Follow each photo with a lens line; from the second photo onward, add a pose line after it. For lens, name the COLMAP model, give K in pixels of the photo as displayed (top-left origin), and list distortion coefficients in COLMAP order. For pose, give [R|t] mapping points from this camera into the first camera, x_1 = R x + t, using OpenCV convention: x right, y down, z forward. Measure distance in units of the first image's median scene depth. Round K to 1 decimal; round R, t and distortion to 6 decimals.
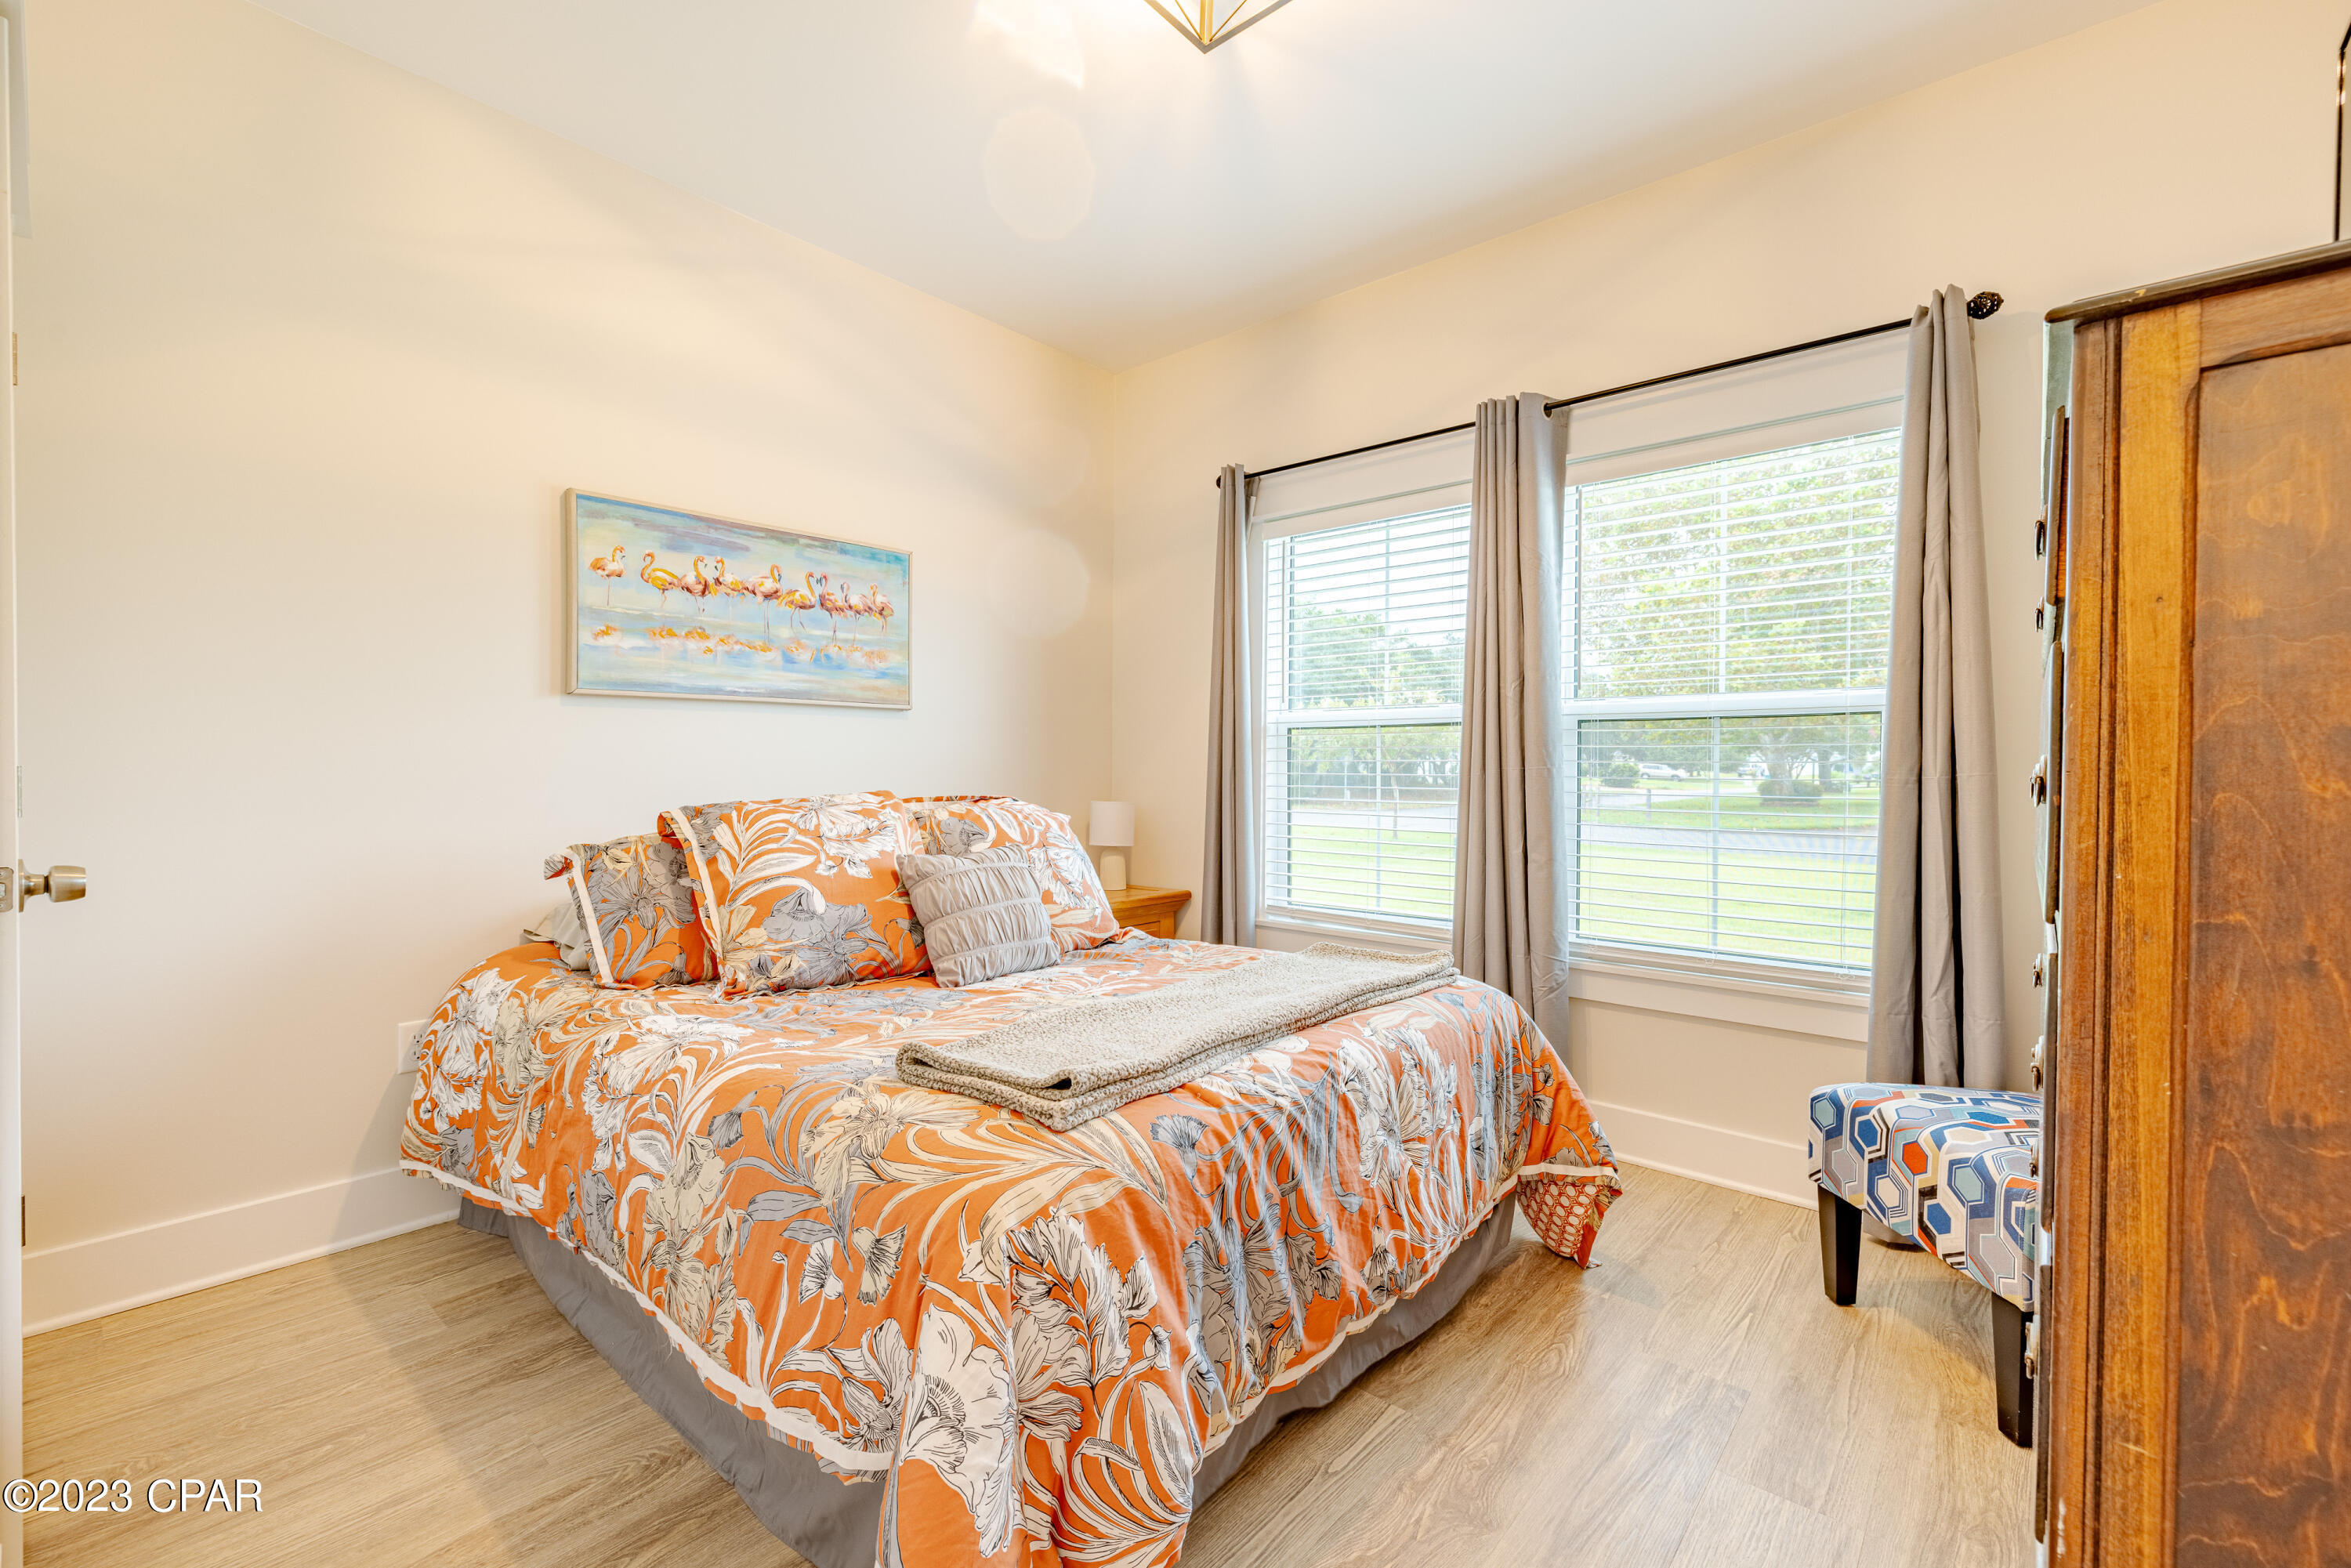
lens RADIAL K [[980.3, 0, 1170.5], [0, 980.3, 774.7], [0, 0, 1]] dist [0.000315, -0.001287]
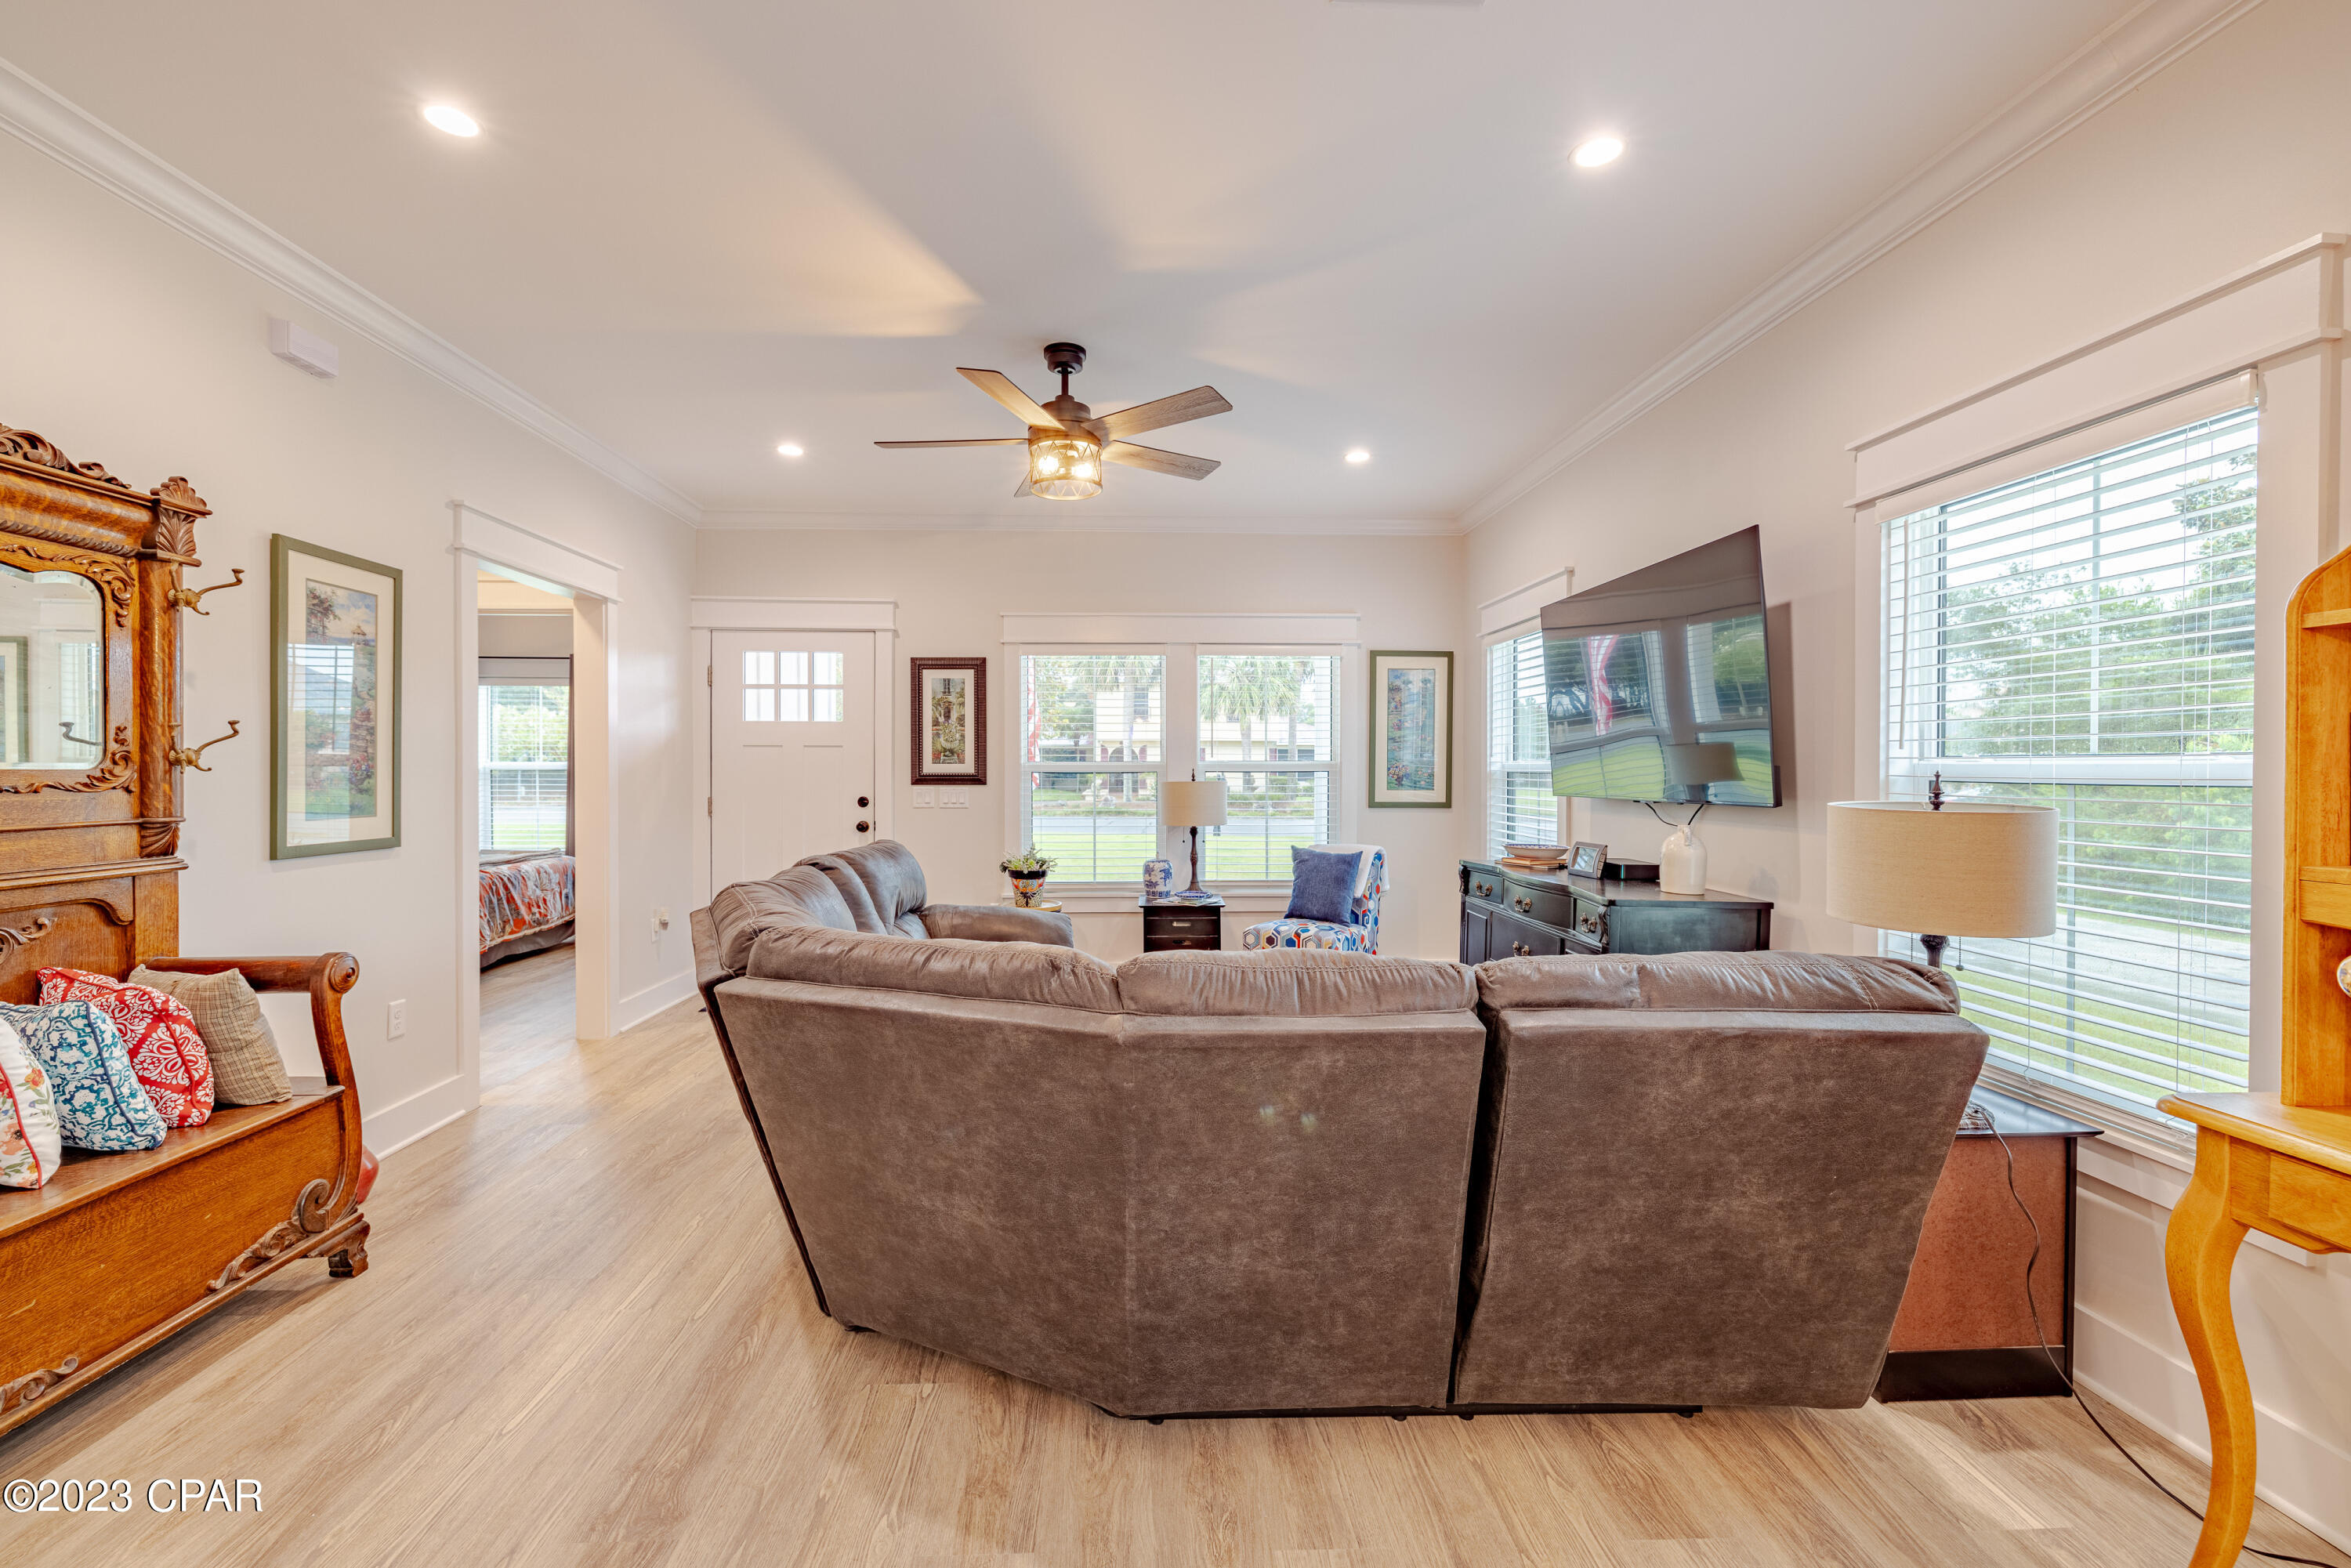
lens RADIAL K [[980.3, 0, 1170.5], [0, 980.3, 774.7], [0, 0, 1]] dist [0.000315, -0.001287]
pose [[0.717154, -0.001456, 0.696914, -0.720795], [0.000078, 0.999998, 0.002009, -0.086466], [-0.696915, -0.001387, 0.717152, -3.728397]]
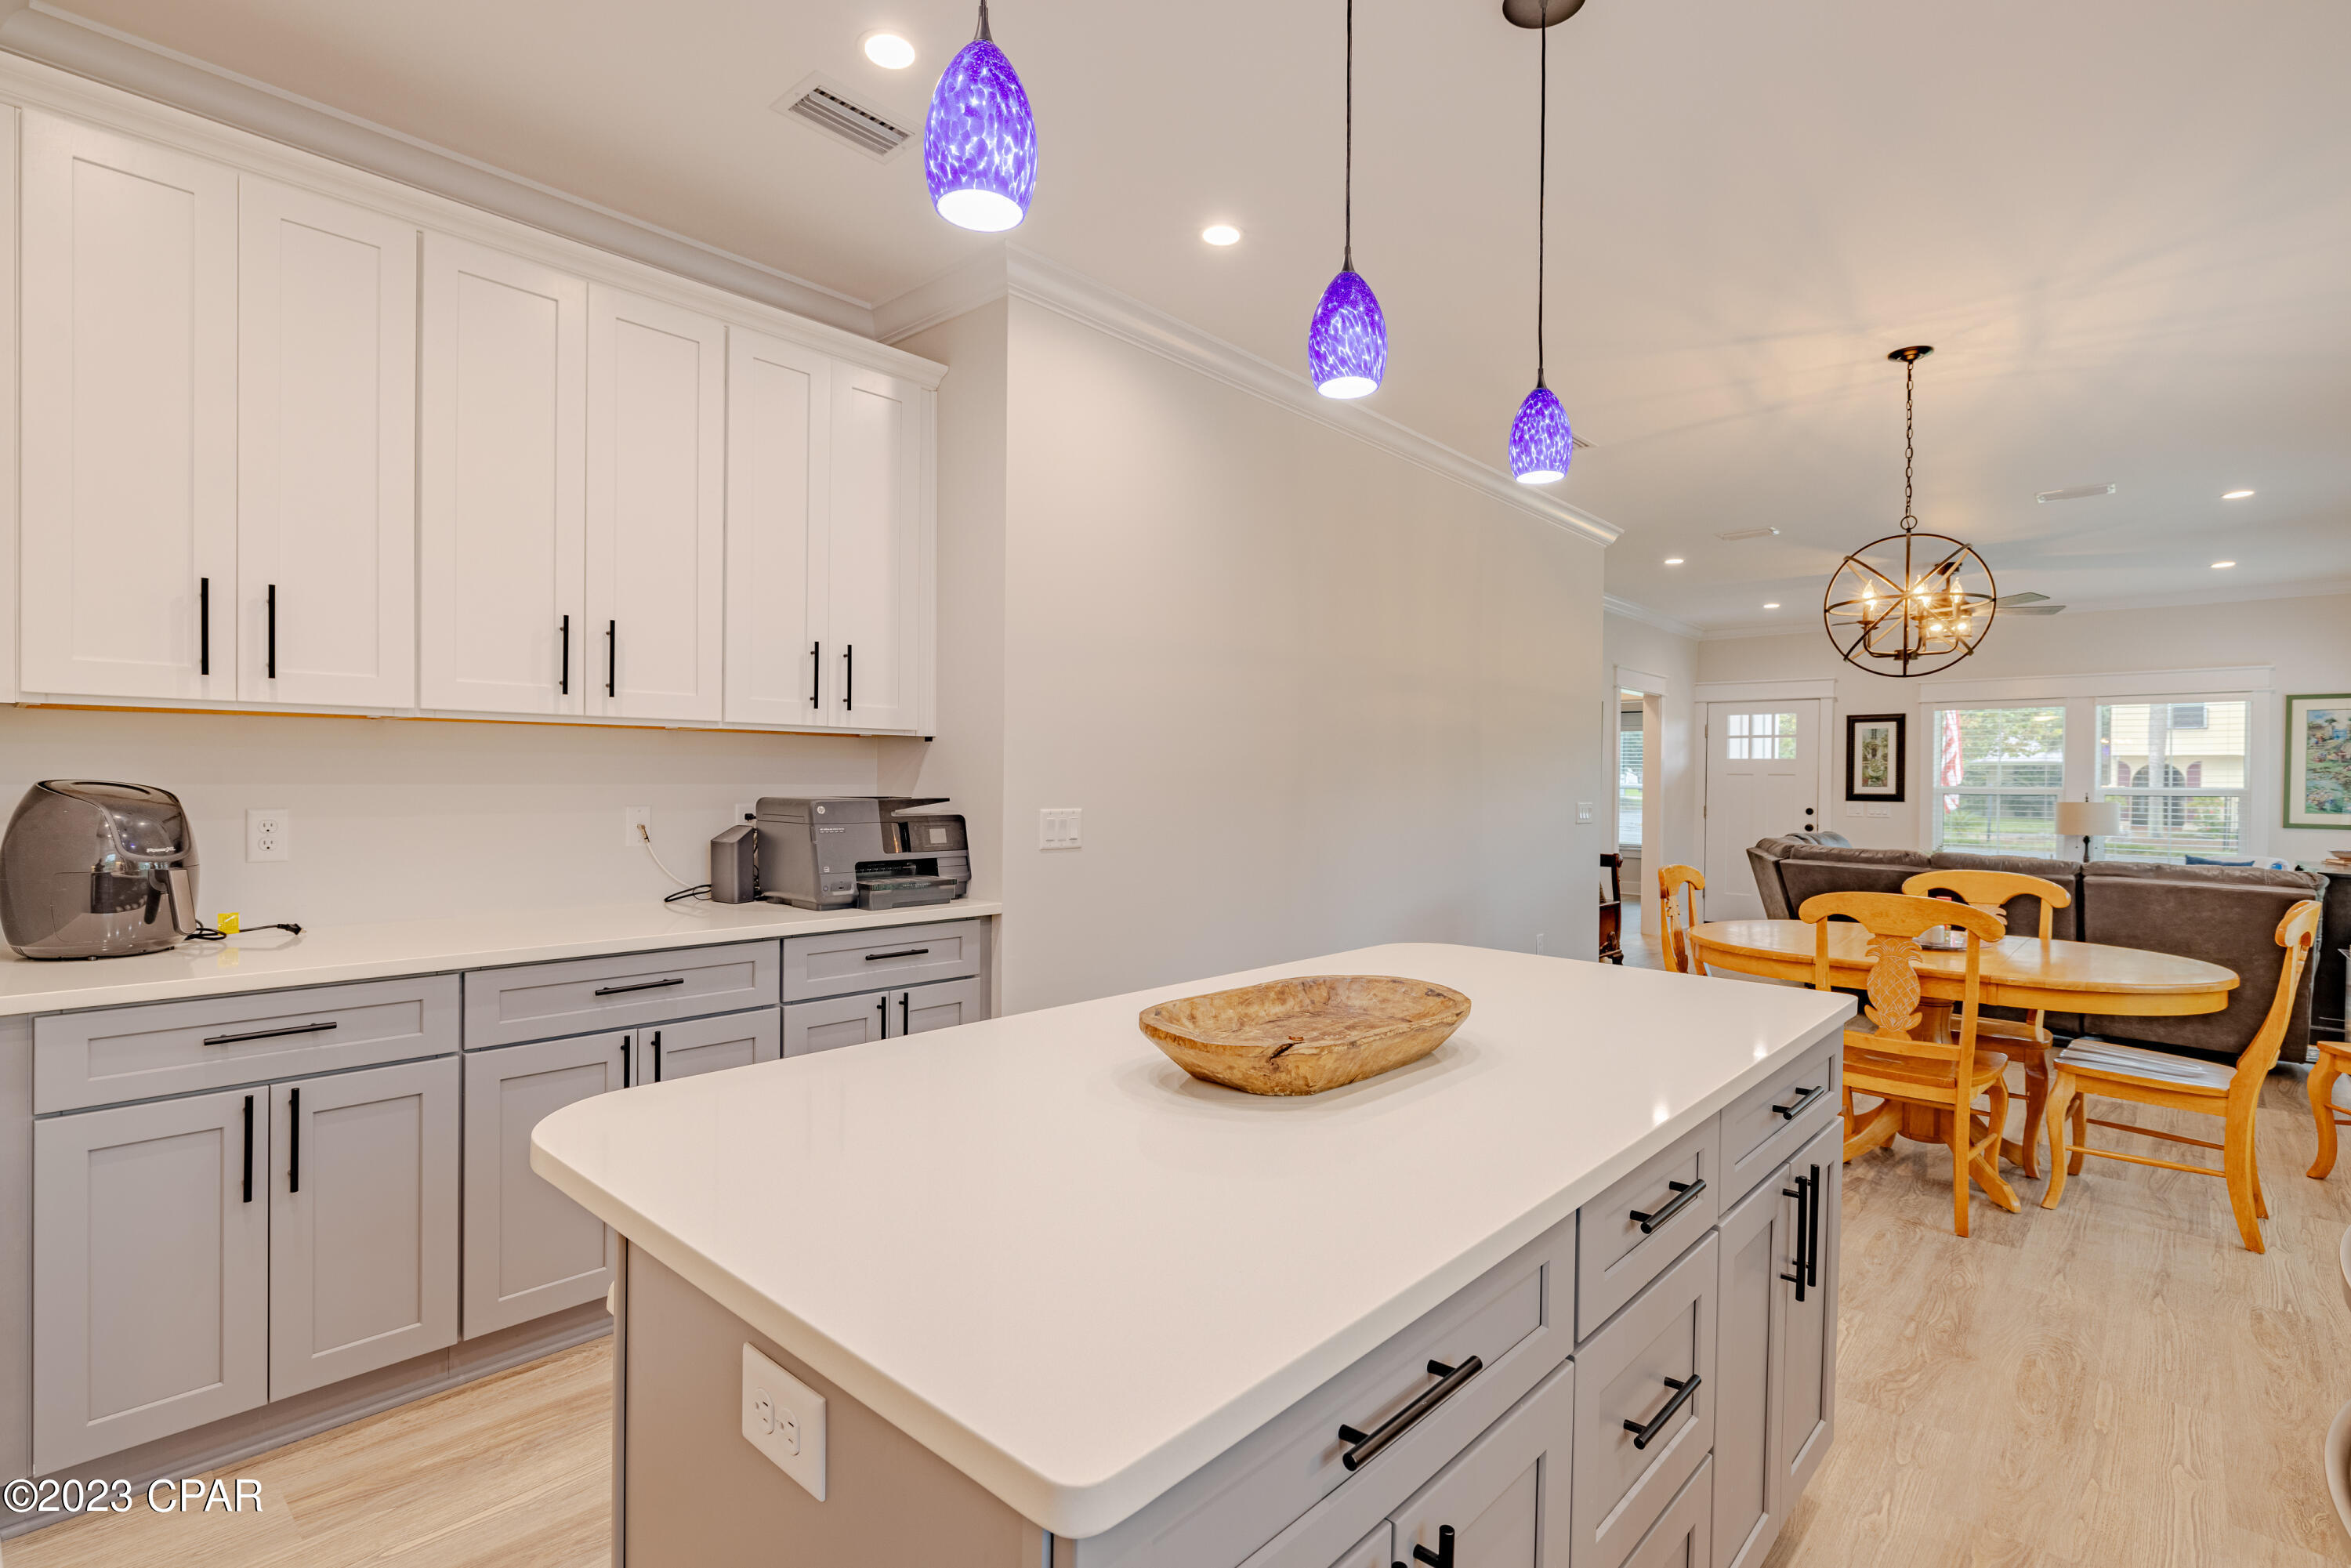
lens RADIAL K [[1120.3, 0, 1175.5], [0, 1120.3, 784.0], [0, 0, 1]] dist [0.000537, 0.000233]
pose [[0.999758, 0.014612, -0.016425, -2.379470], [-0.014645, 0.999891, -0.001897, -0.069034], [0.016395, 0.002137, 0.999863, -6.536422]]
